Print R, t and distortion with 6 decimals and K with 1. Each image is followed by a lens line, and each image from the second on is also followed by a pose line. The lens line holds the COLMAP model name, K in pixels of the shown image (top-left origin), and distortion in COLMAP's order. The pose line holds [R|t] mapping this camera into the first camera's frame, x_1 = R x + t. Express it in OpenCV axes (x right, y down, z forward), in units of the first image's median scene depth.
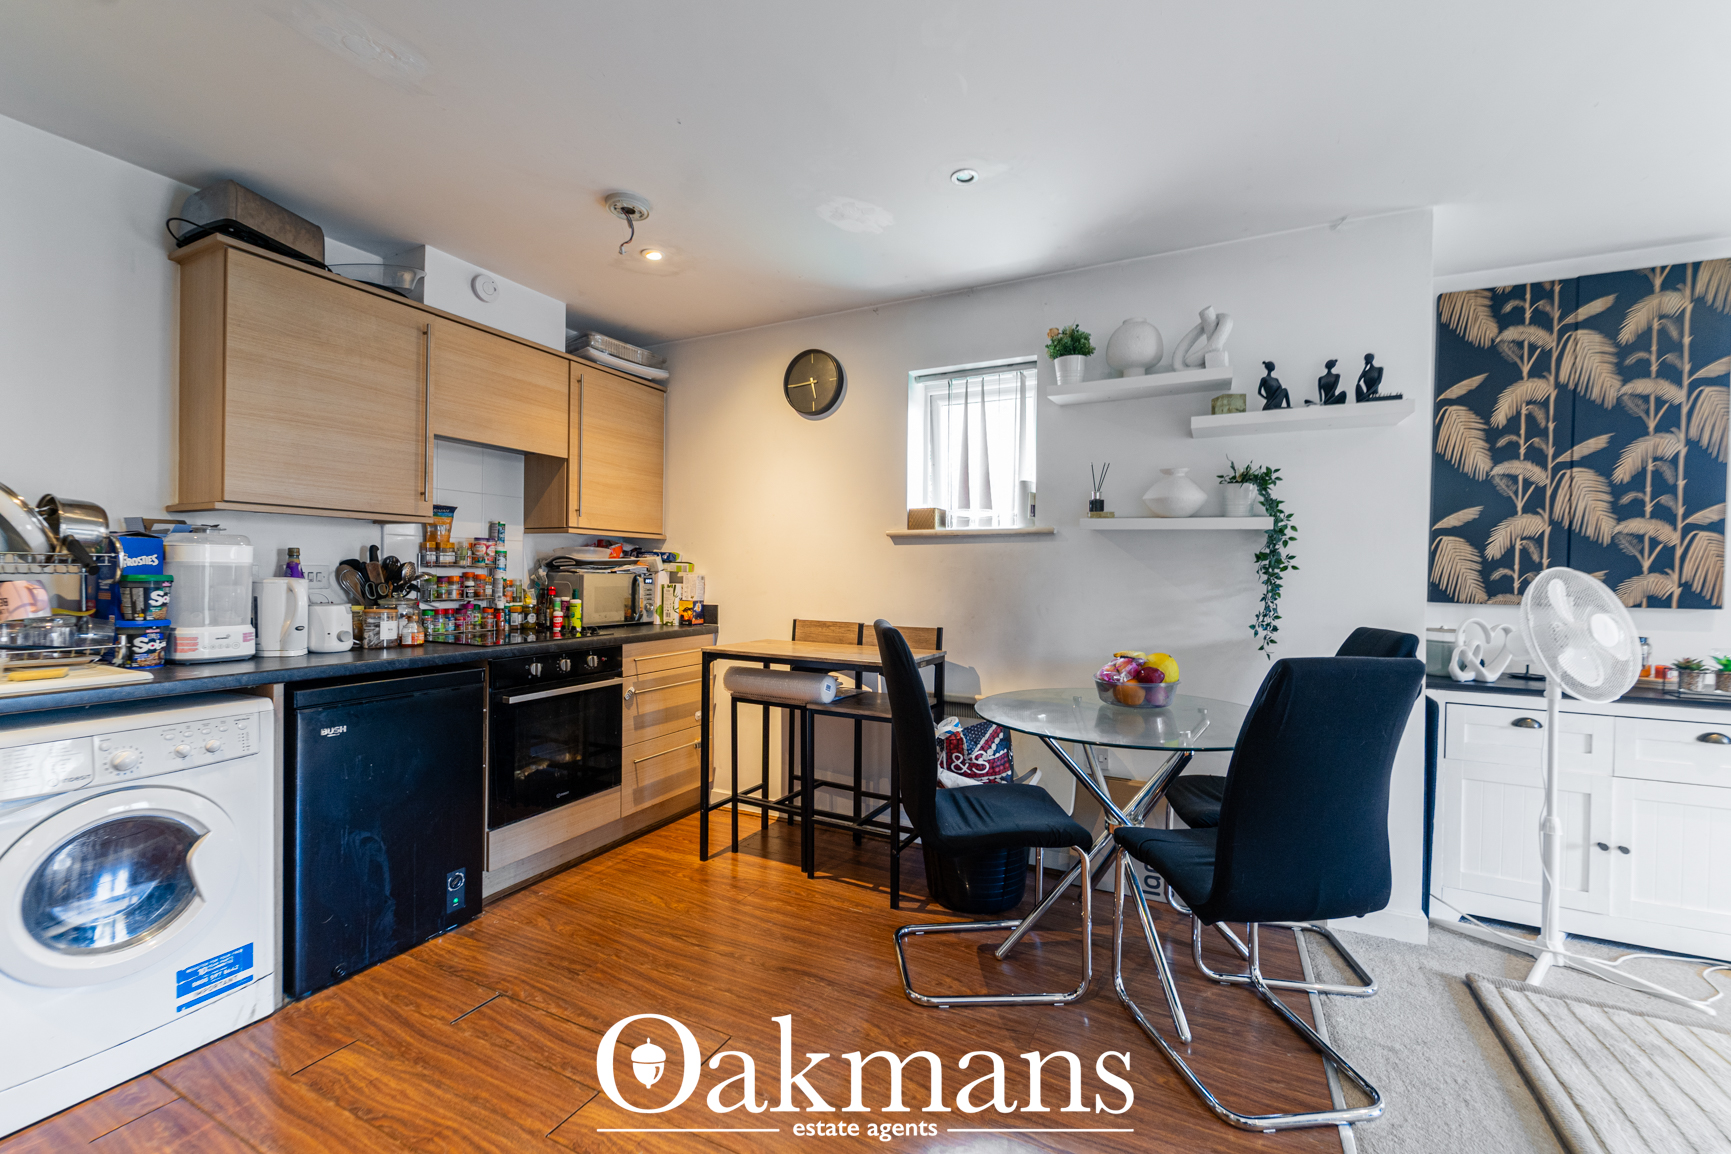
lens RADIAL K [[700.2, 0, 869.4], [0, 700.2, 575.3], [0, 0, 1]] dist [-0.000391, -0.000590]
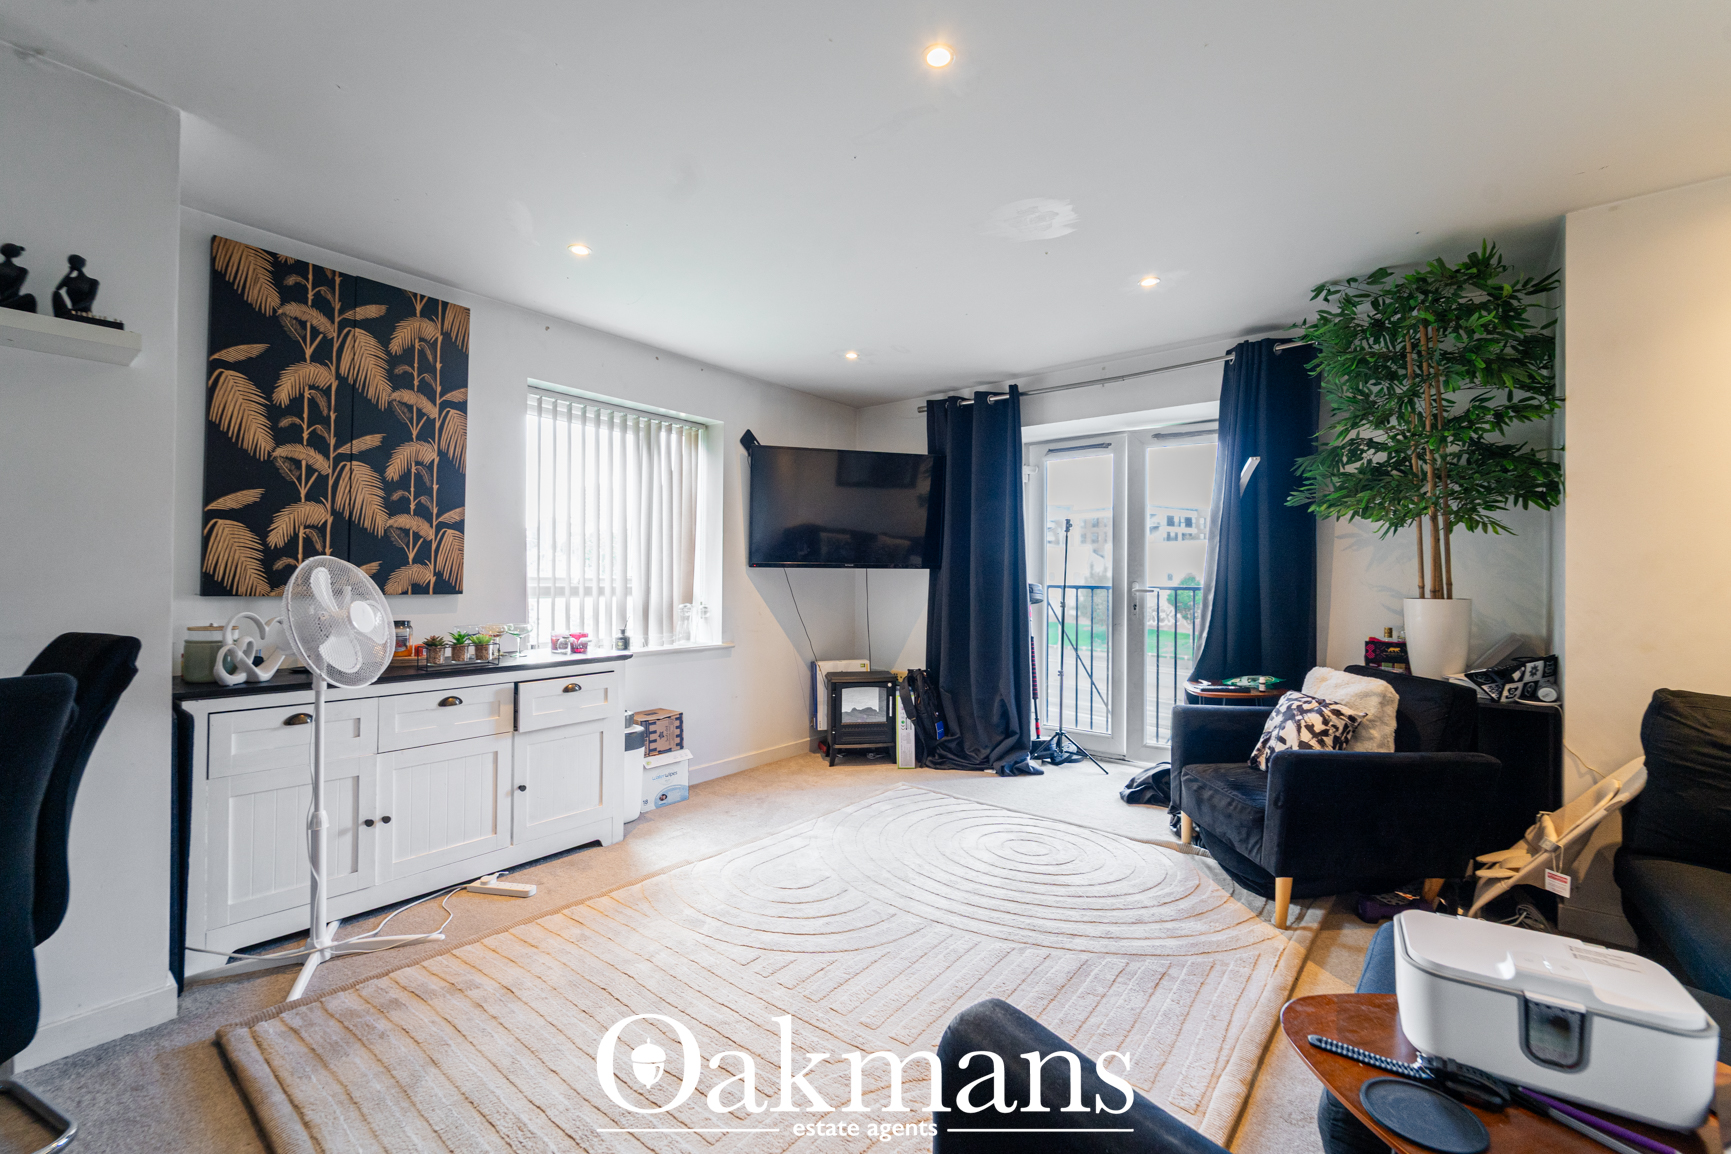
lens RADIAL K [[710.3, 0, 873.3], [0, 710.3, 574.0], [0, 0, 1]] dist [-0.000251, -0.000376]
pose [[0.208712, -0.003281, 0.977972, 0.145700], [0.000208, 0.999994, 0.003311, 0.009738], [-0.977977, -0.000487, 0.208711, 0.033228]]
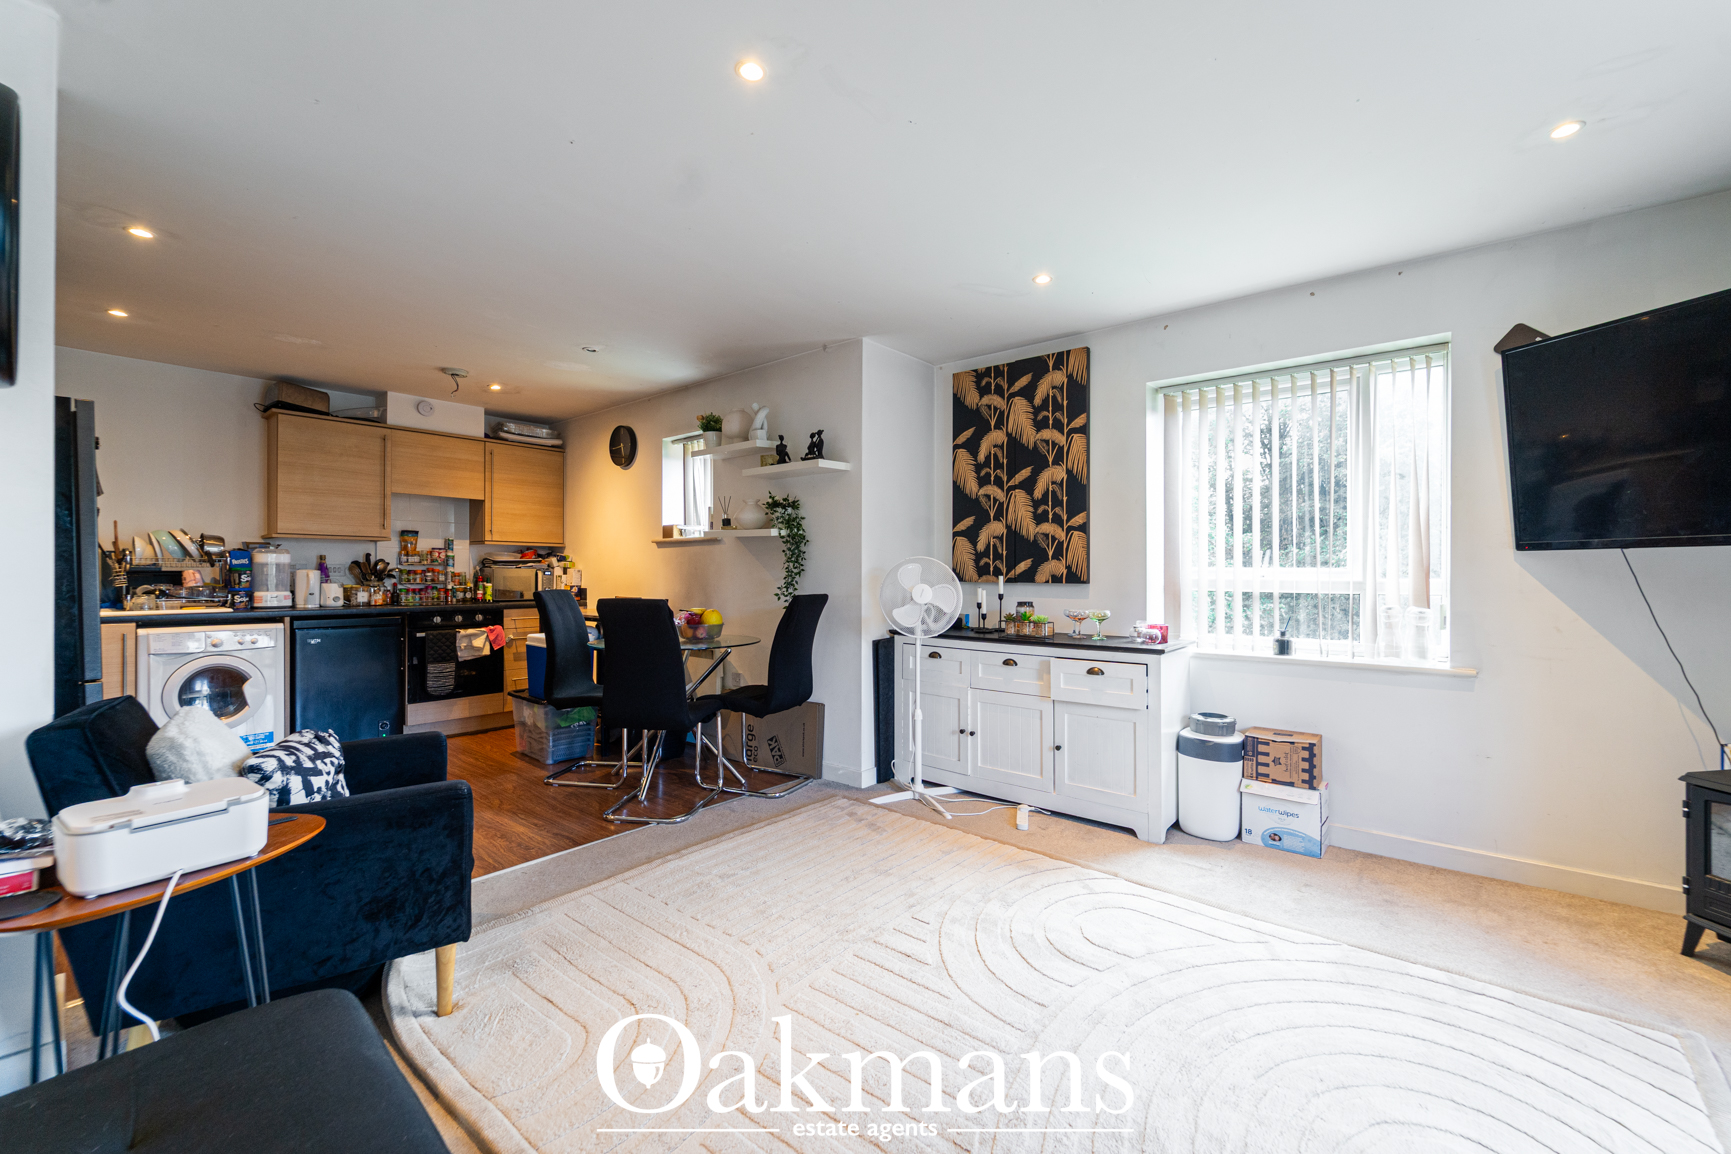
lens RADIAL K [[702.8, 0, 876.2], [0, 702.8, 574.8], [0, 0, 1]] dist [-0.001012, -0.000215]
pose [[0.973196, -0.007001, -0.229871, 1.072237], [0.006049, 0.999970, -0.004844, 0.033263], [0.229898, 0.003323, 0.973209, -0.525879]]
